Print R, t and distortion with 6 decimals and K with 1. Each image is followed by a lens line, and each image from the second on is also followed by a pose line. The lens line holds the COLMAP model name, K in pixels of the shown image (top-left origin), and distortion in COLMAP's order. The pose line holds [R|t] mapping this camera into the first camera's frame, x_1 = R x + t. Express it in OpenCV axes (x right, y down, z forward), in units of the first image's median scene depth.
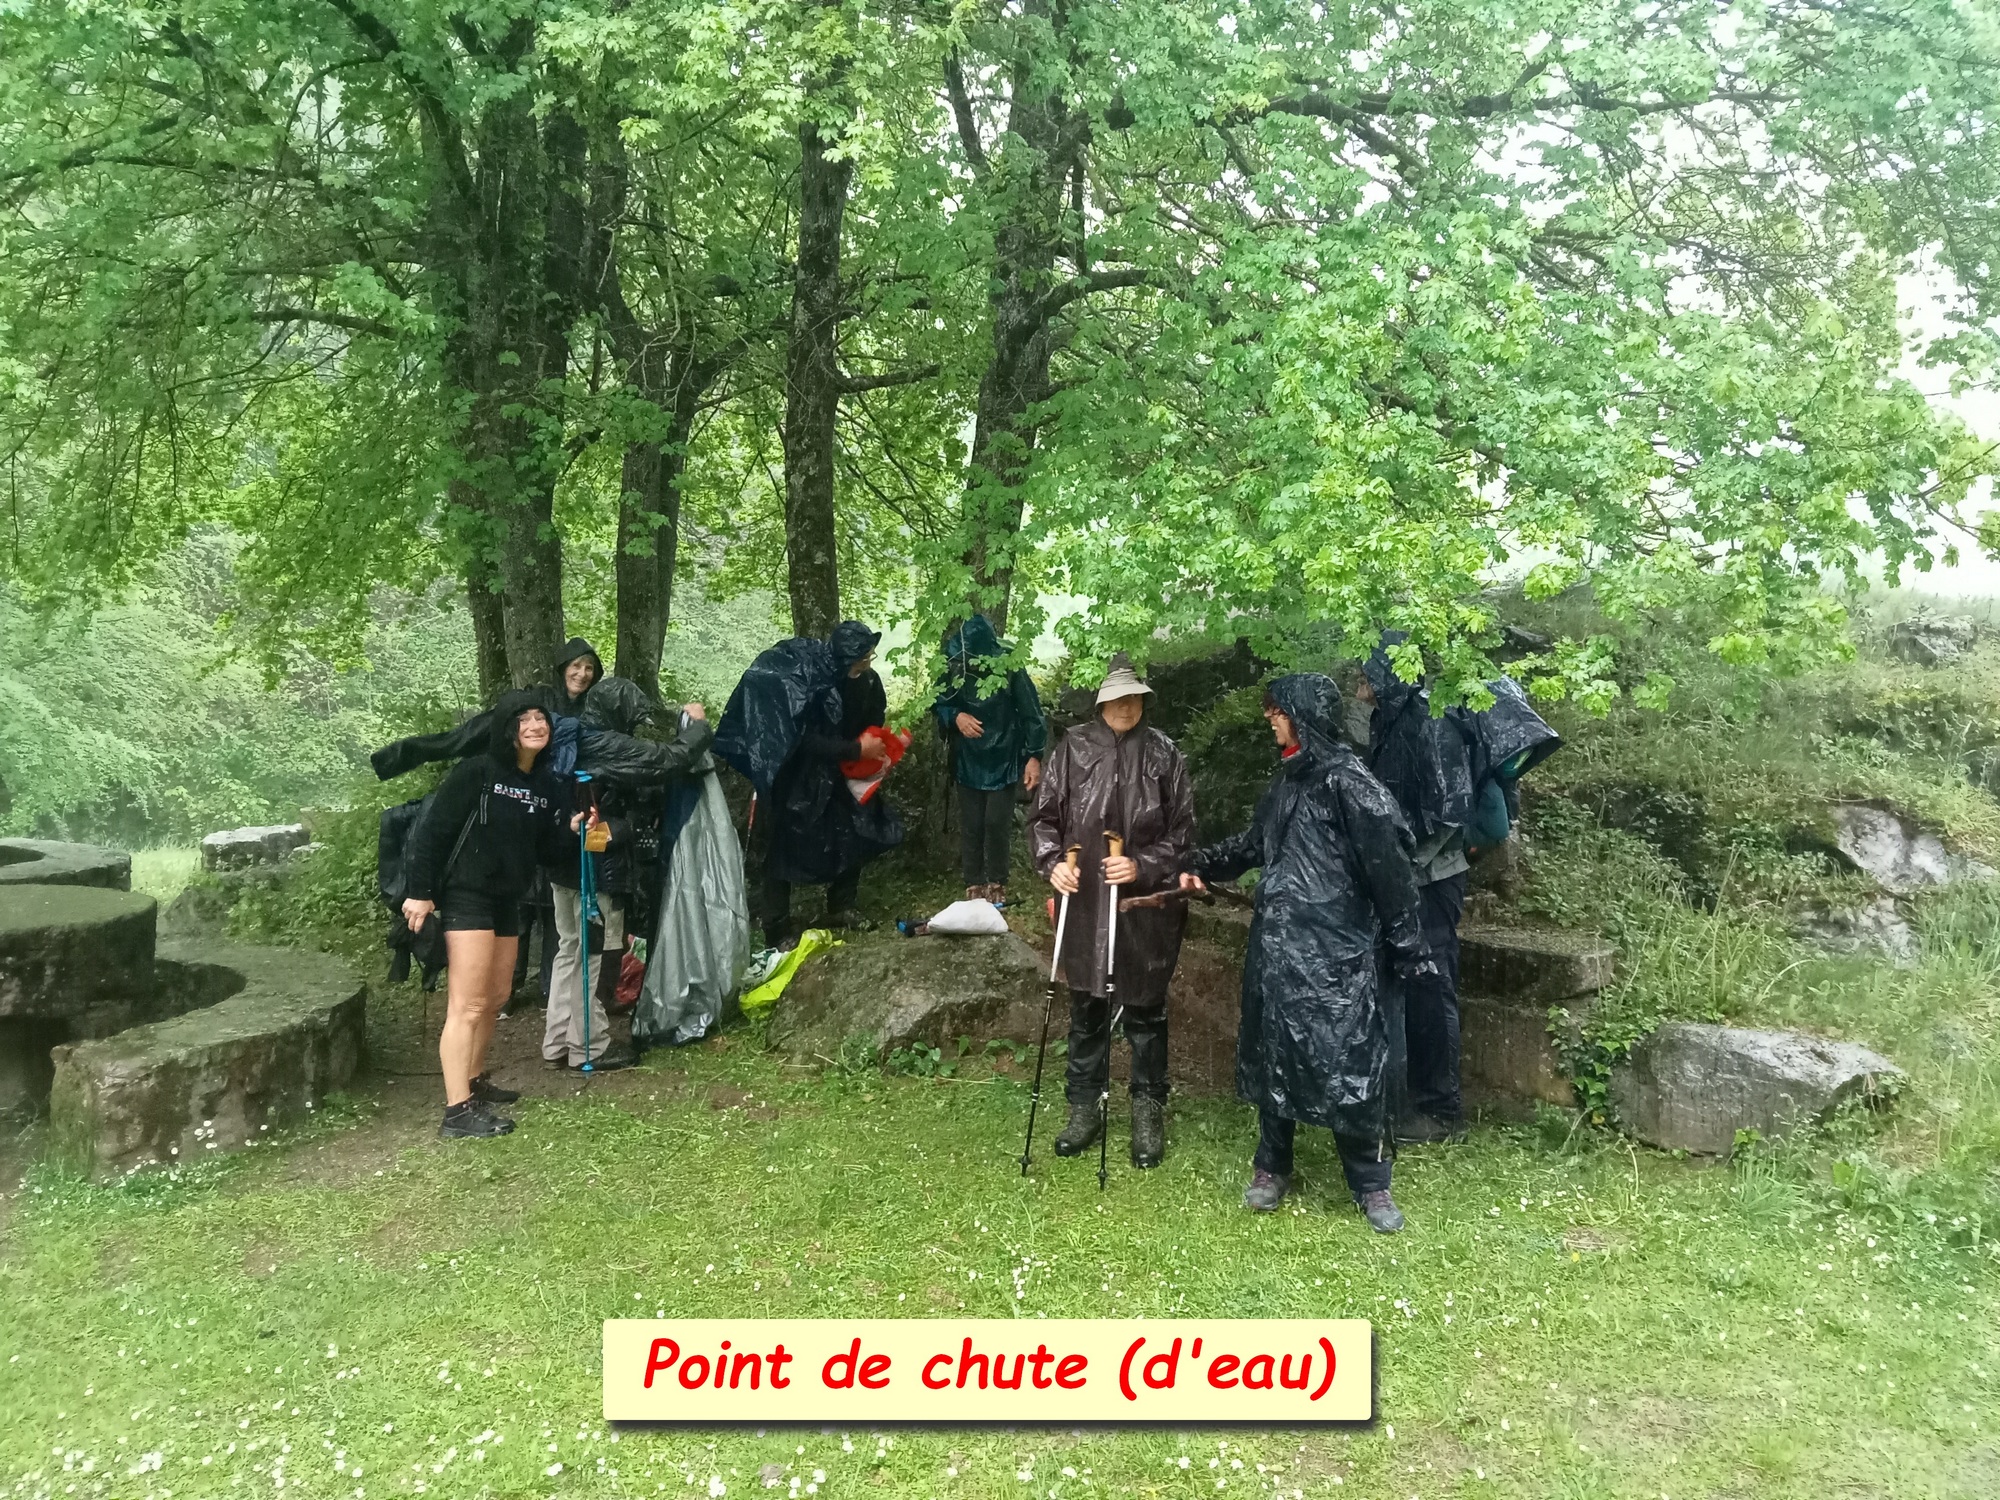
lens RADIAL K [[1631.5, 0, 1000.0], [0, 1631.5, 750.0], [0, 0, 1]] dist [0.001619, 0.000229]
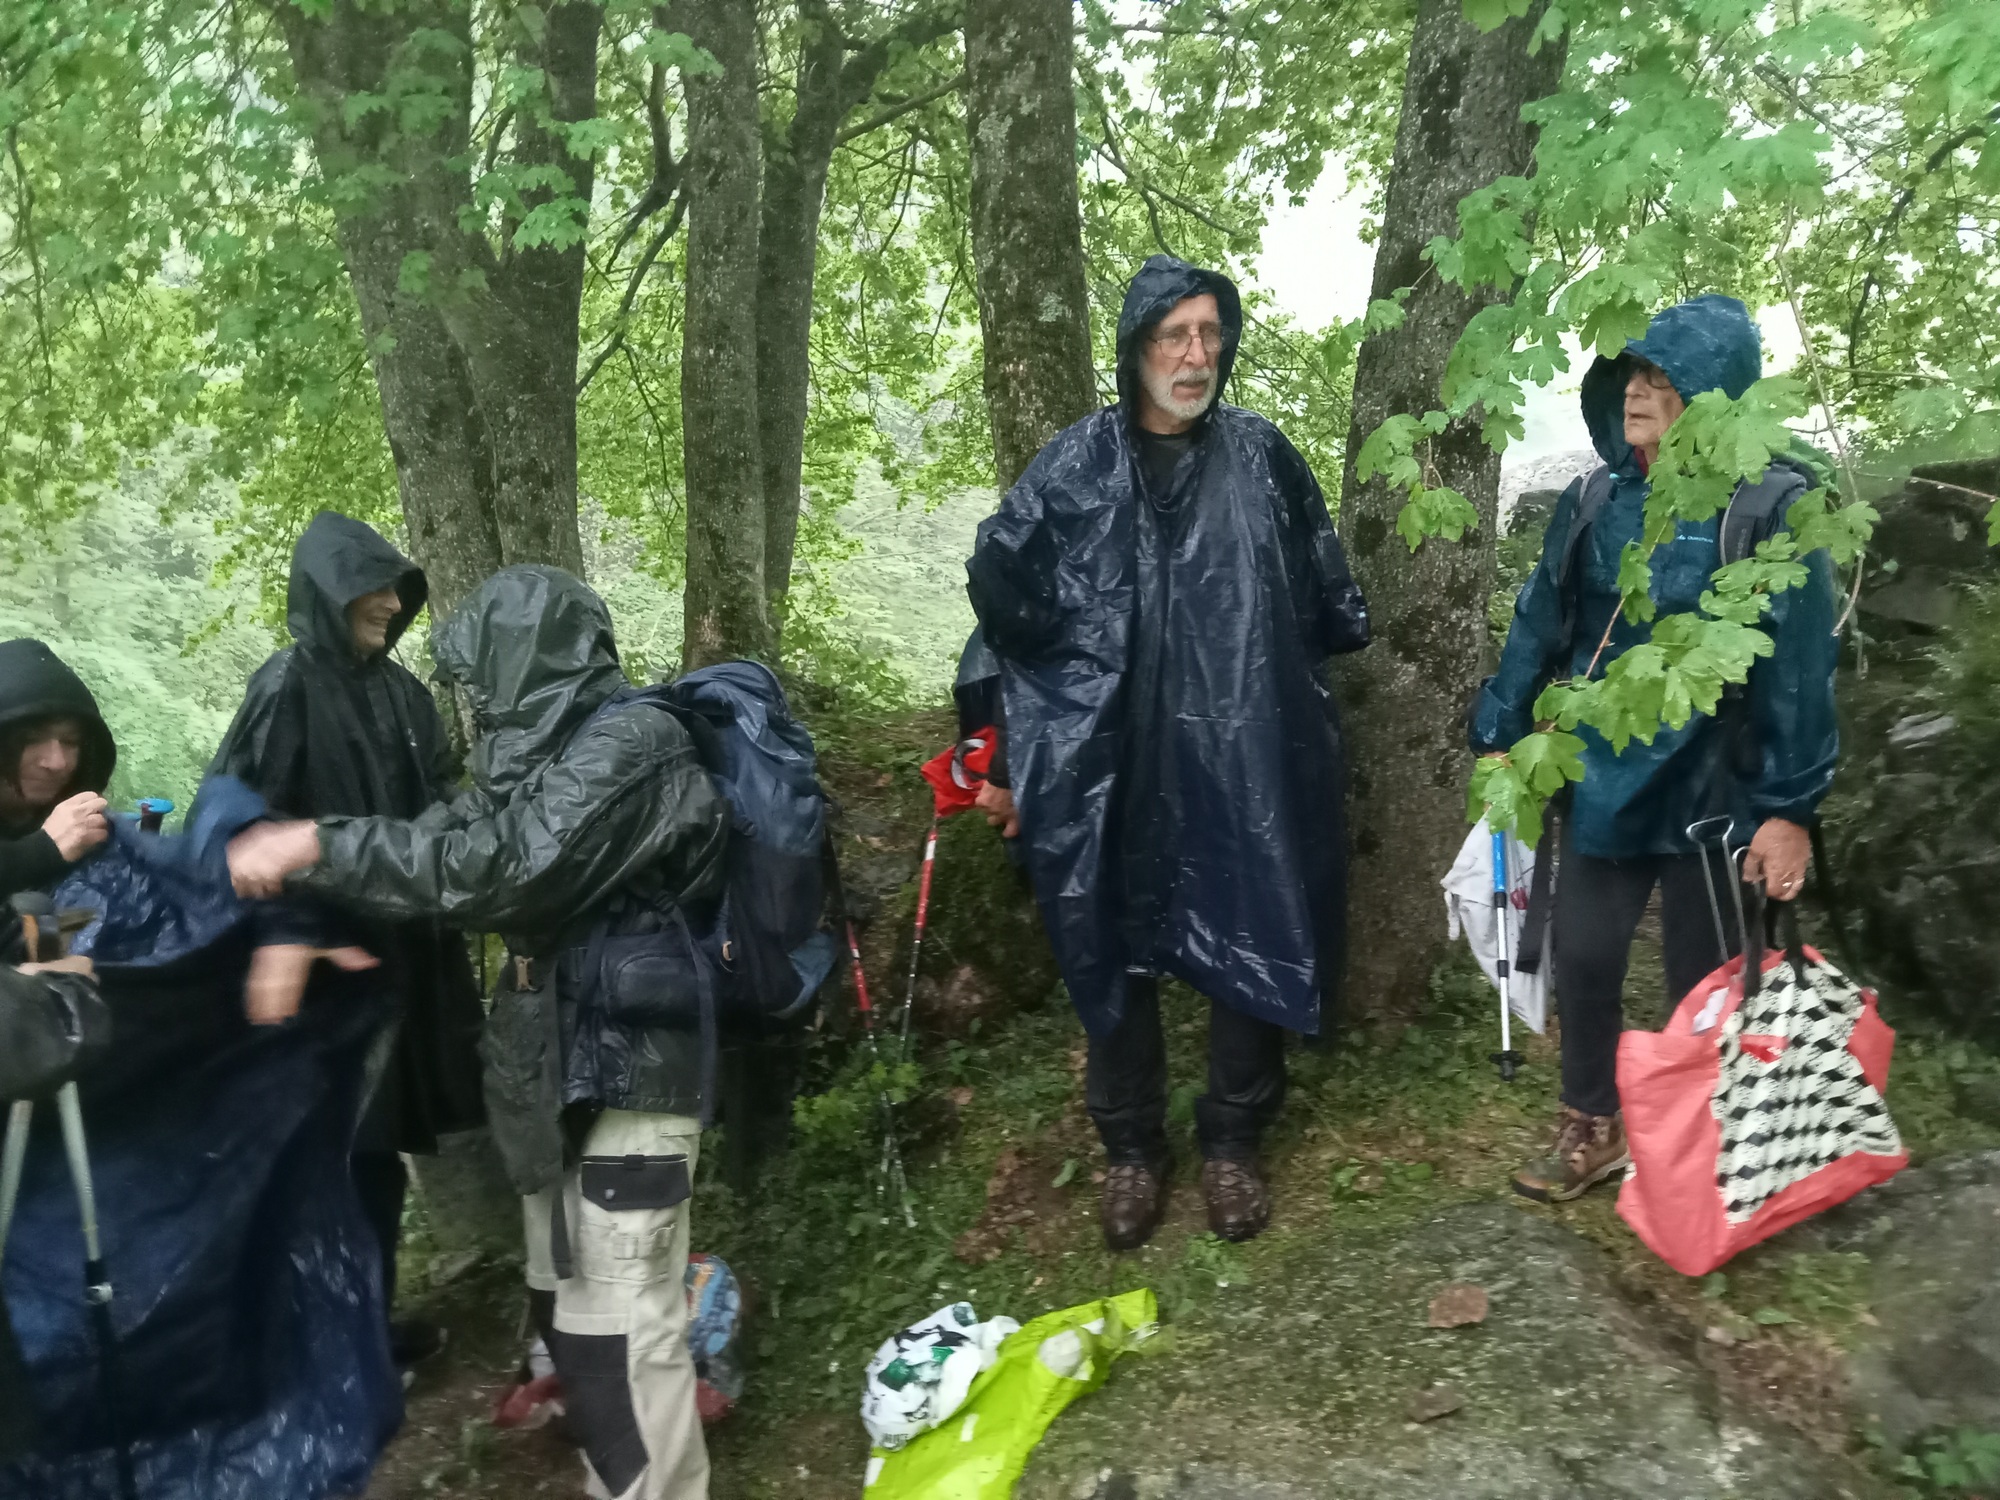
lens RADIAL K [[1631.5, 0, 1000.0], [0, 1631.5, 750.0], [0, 0, 1]] dist [0.001619, 0.000229]
pose [[0.987829, -0.031626, -0.152294, -0.033743], [0.037316, 0.998703, 0.034649, -0.008475], [0.151001, -0.039910, 0.987728, 0.309012]]
